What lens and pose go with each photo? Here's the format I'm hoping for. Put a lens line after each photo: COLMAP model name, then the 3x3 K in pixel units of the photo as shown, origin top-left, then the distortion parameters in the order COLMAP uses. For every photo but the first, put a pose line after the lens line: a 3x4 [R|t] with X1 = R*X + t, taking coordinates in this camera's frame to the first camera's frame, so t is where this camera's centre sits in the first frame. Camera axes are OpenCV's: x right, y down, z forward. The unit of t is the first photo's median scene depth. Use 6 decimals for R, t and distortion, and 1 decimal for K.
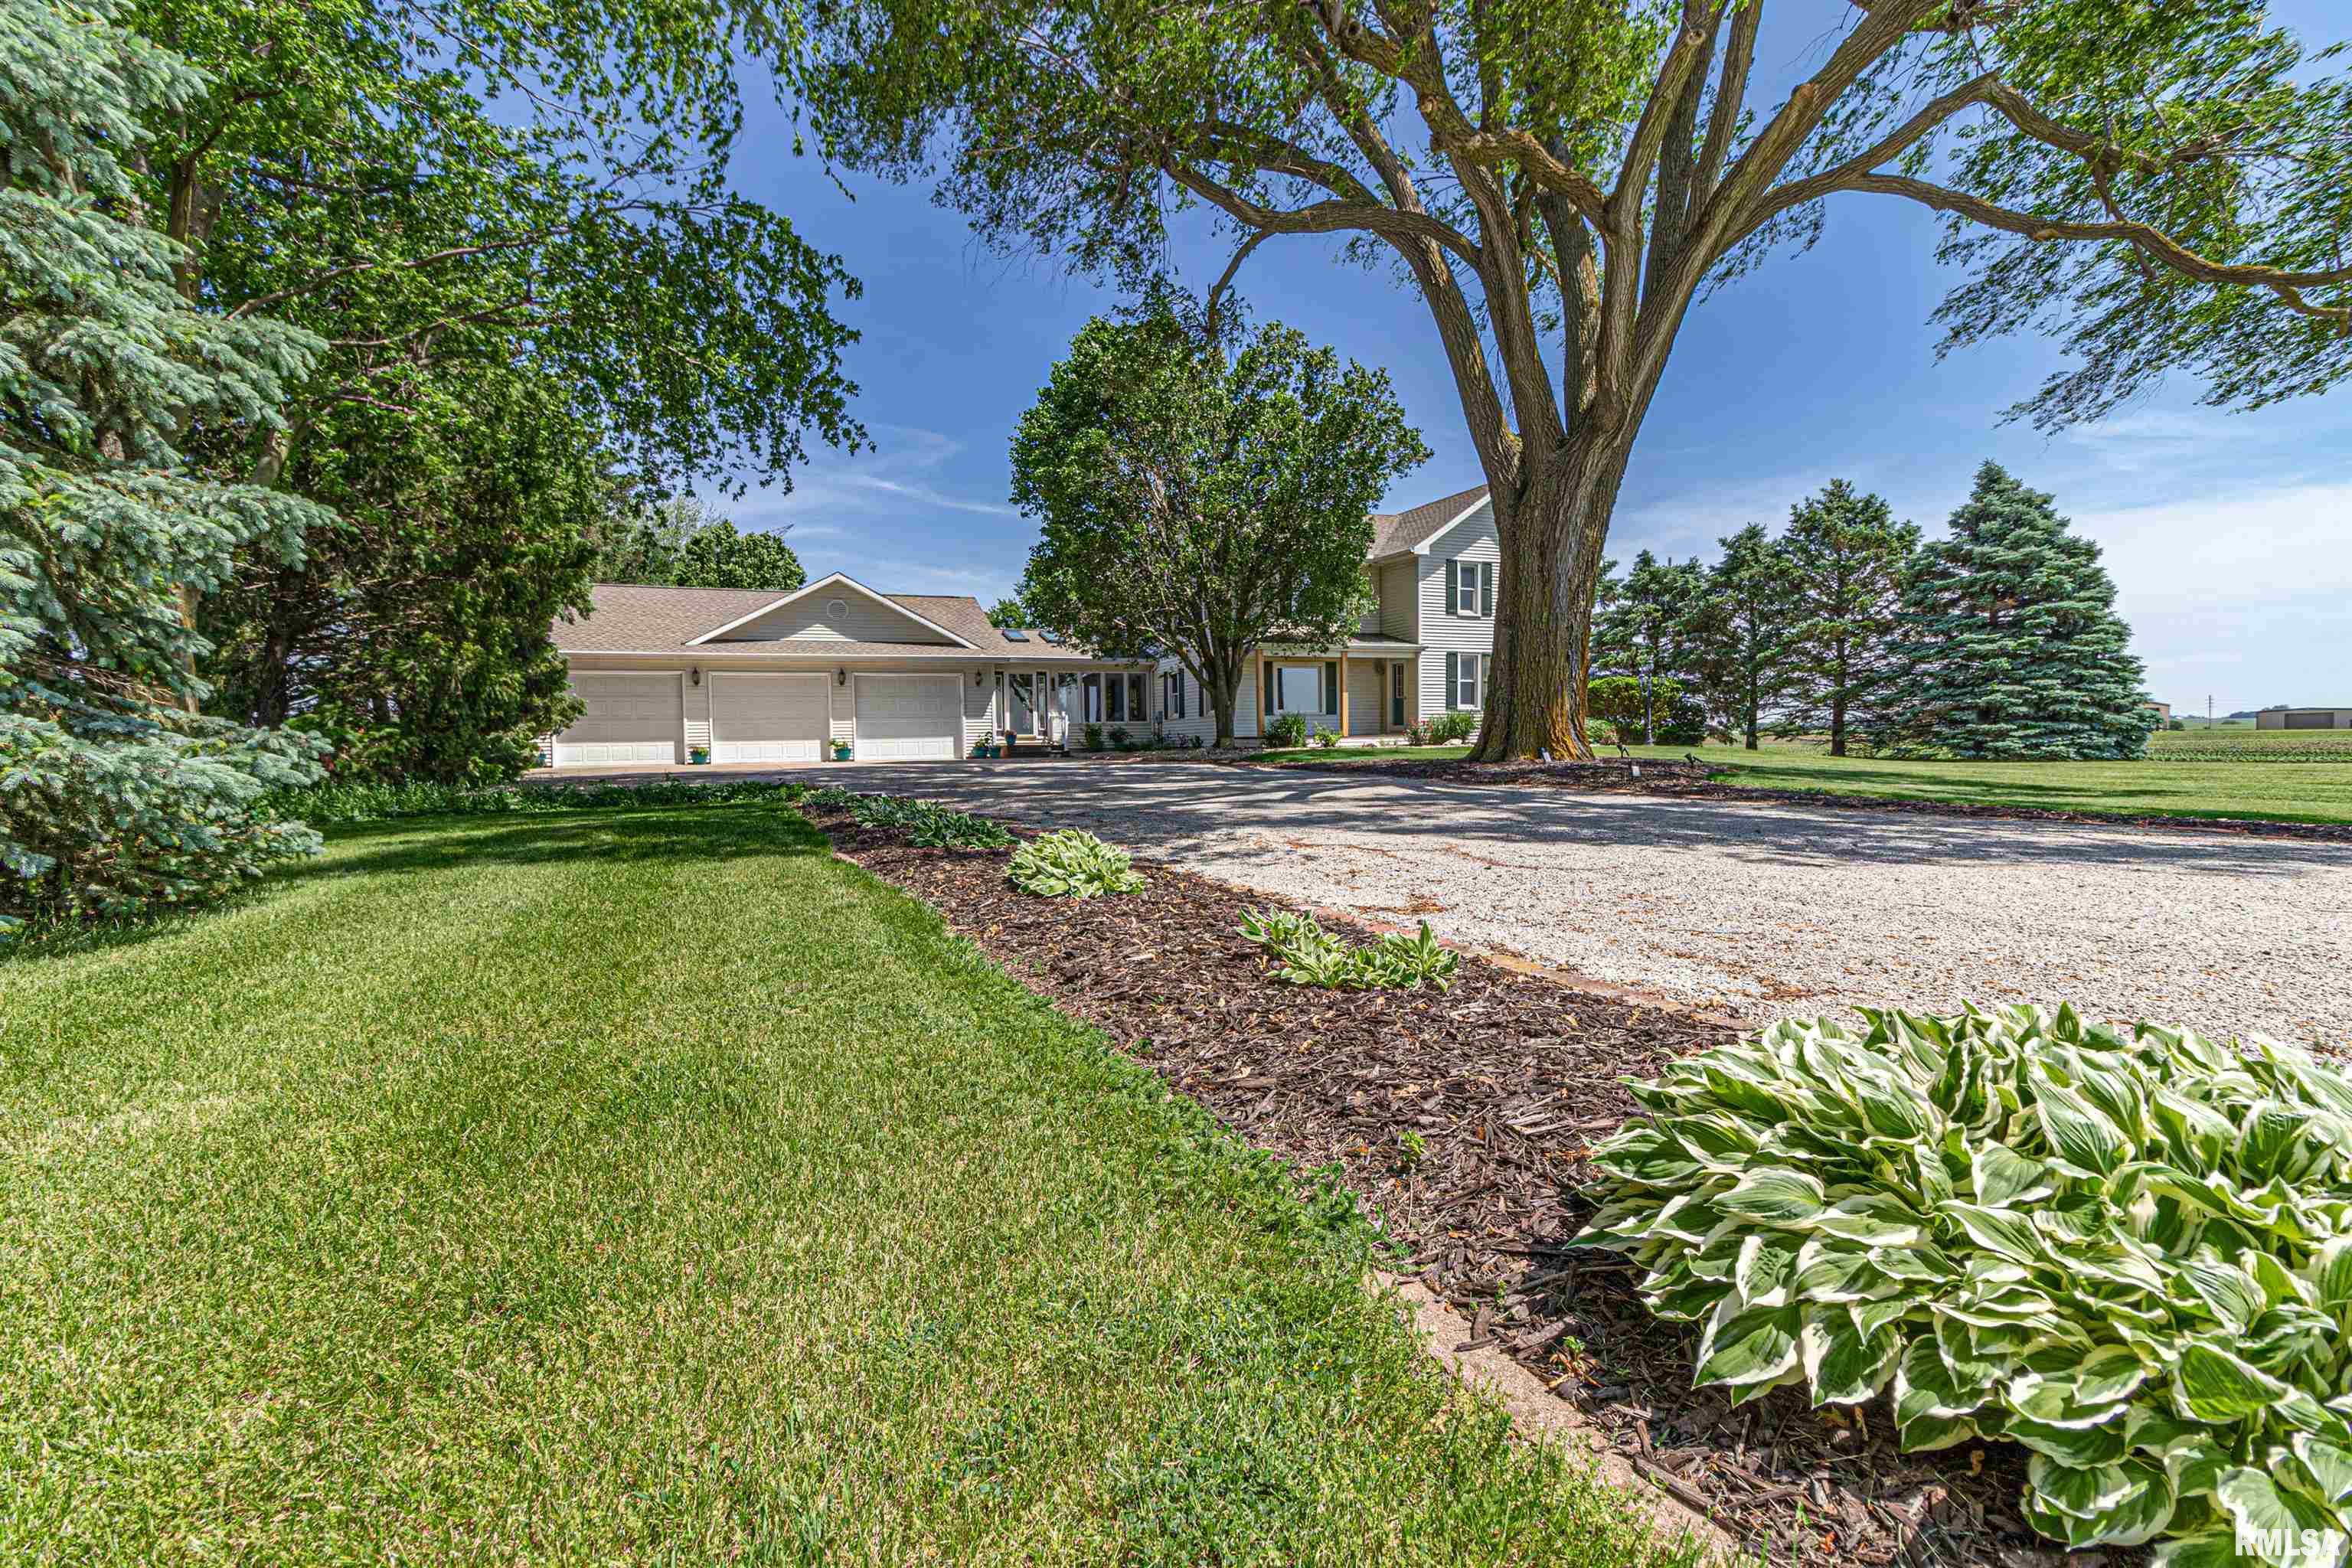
lens RADIAL K [[1077.3, 0, 1182.1], [0, 1077.3, 798.2], [0, 0, 1]] dist [0.002223, -0.000121]
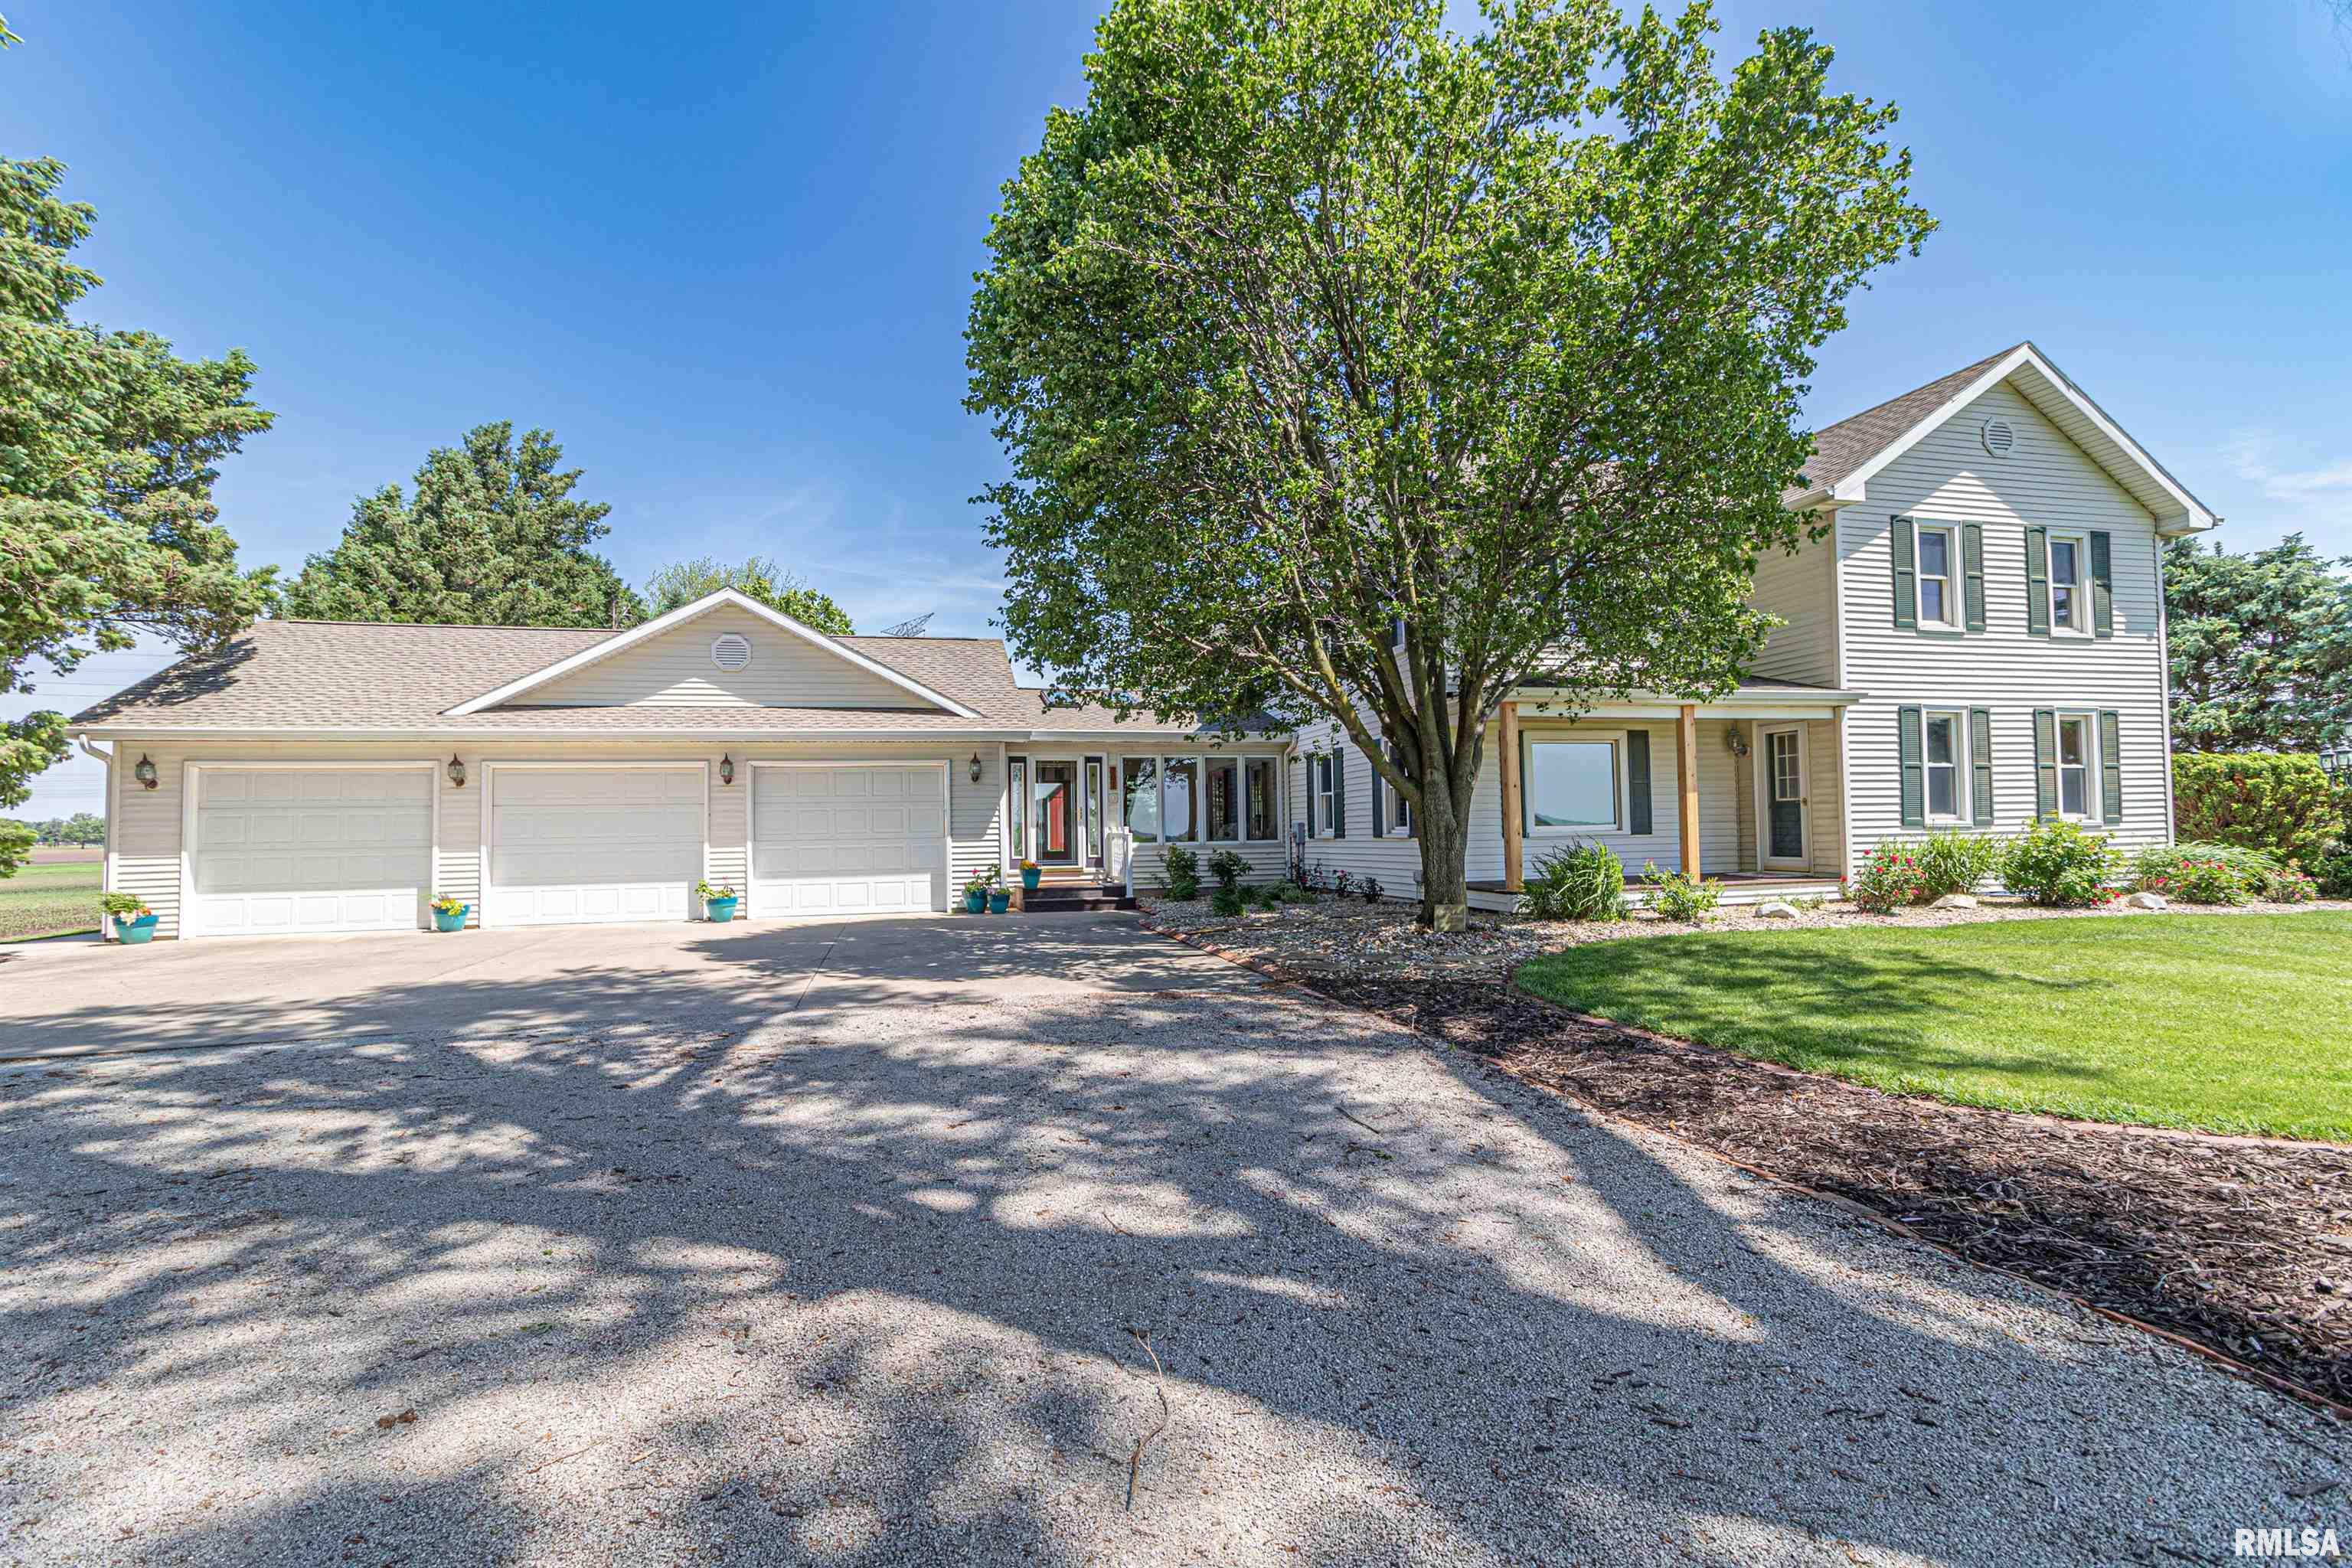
lens RADIAL K [[1077.3, 0, 1196.9], [0, 1077.3, 787.3], [0, 0, 1]] dist [0.002223, -0.000121]
pose [[0.991526, -0.006948, -0.129722, -0.001110], [-0.004960, 0.995816, -0.091249, -0.054677], [0.129814, 0.091120, 0.987343, 0.491943]]
